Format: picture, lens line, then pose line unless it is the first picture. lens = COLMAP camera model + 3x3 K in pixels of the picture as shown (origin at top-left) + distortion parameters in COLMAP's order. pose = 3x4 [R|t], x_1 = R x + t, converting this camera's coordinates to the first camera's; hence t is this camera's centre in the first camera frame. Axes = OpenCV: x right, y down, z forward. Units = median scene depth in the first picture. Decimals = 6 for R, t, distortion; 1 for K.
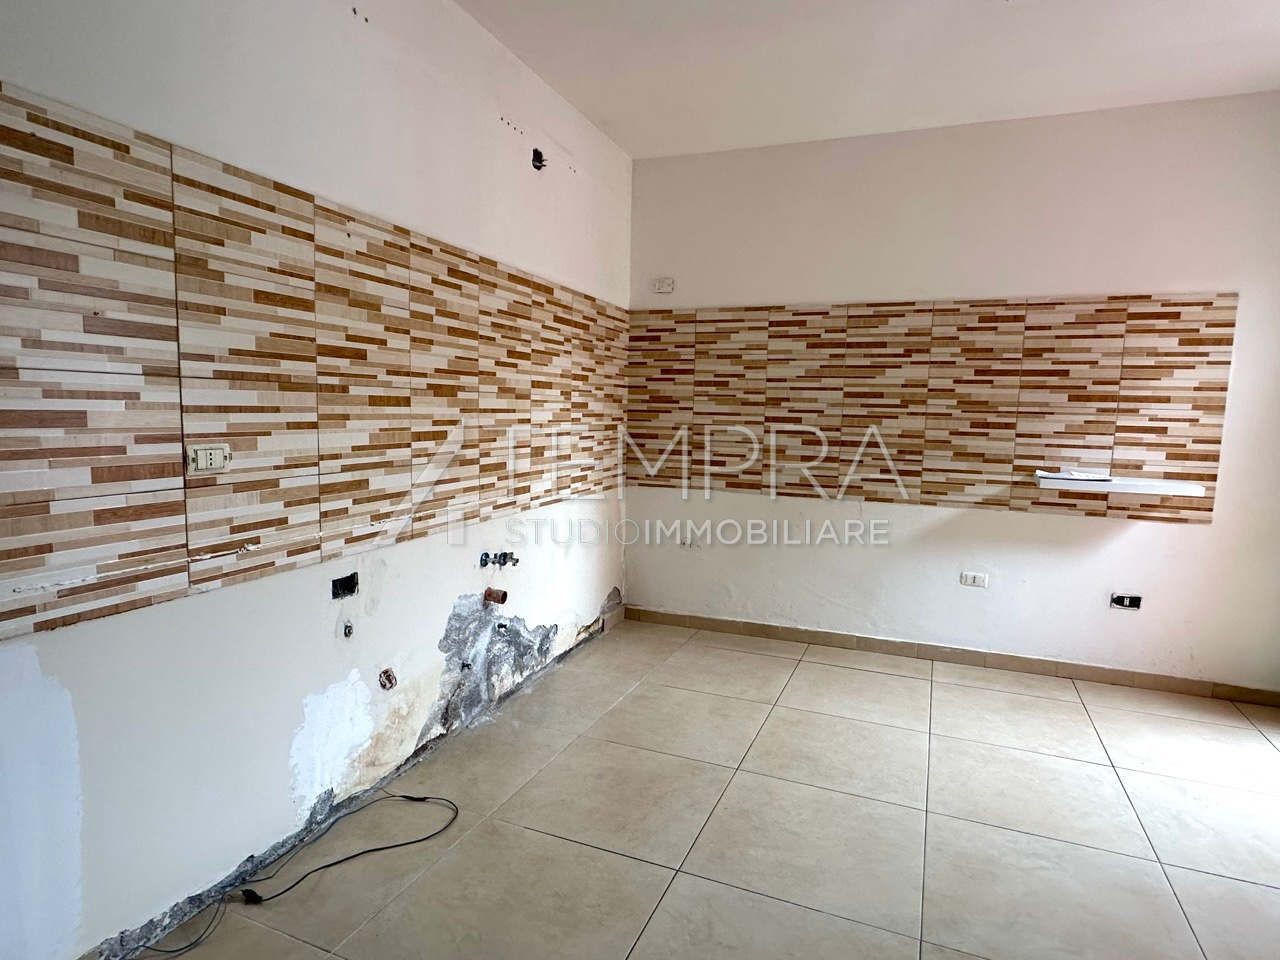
lens RADIAL K [[711.9, 0, 641.6], [0, 711.9, 482.5], [0, 0, 1]] dist [-0.000219, 0.000288]
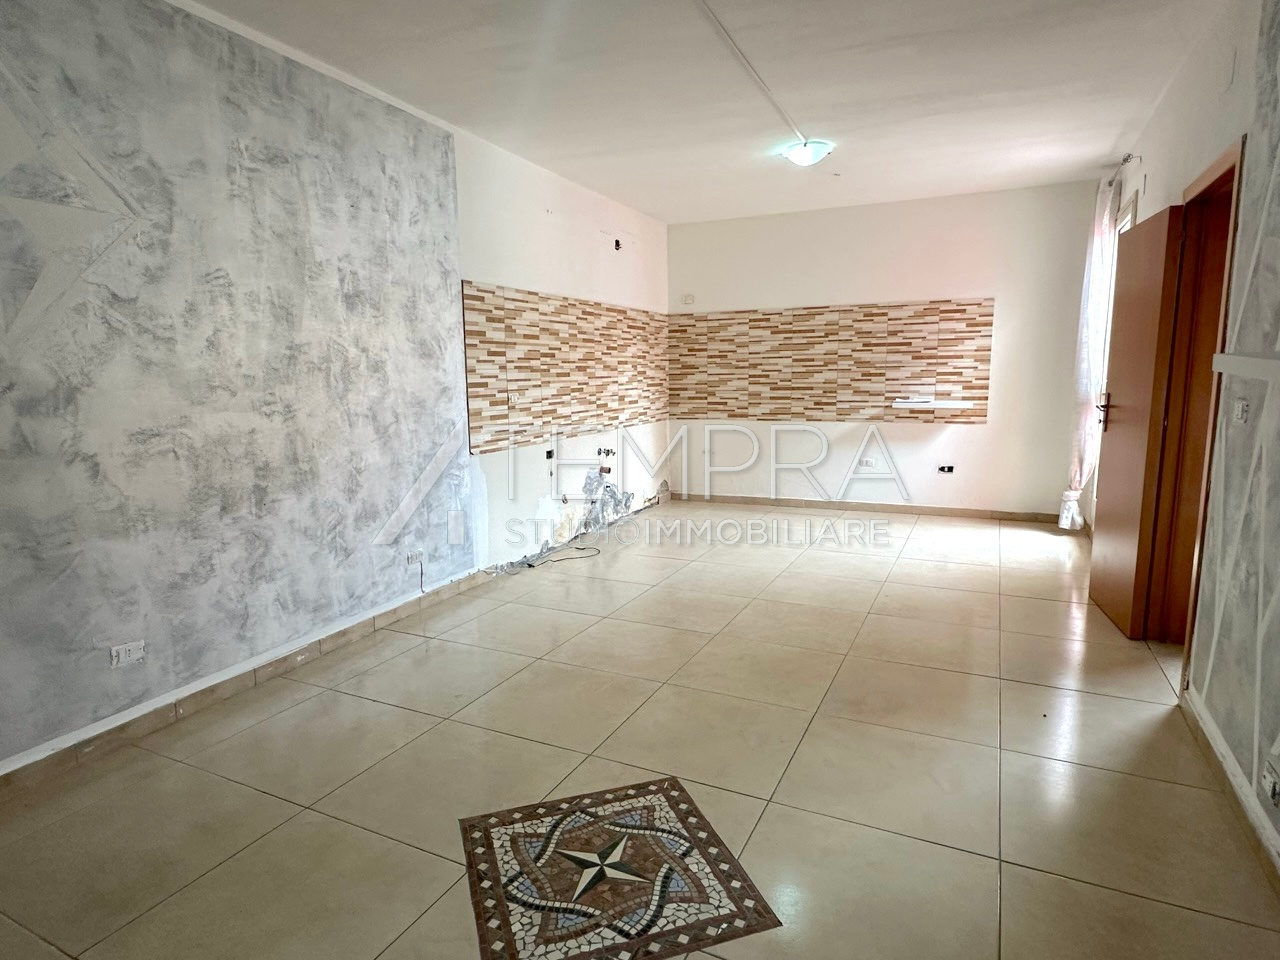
lens RADIAL K [[711.9, 0, 636.7], [0, 711.9, 478.9], [0, 0, 1]] dist [-0.000219, 0.000288]
pose [[0.996895, -0.029372, -0.073053, 0.026749], [0.032666, 0.998484, 0.044304, 0.089638], [0.071641, -0.046553, 0.996344, -0.906049]]
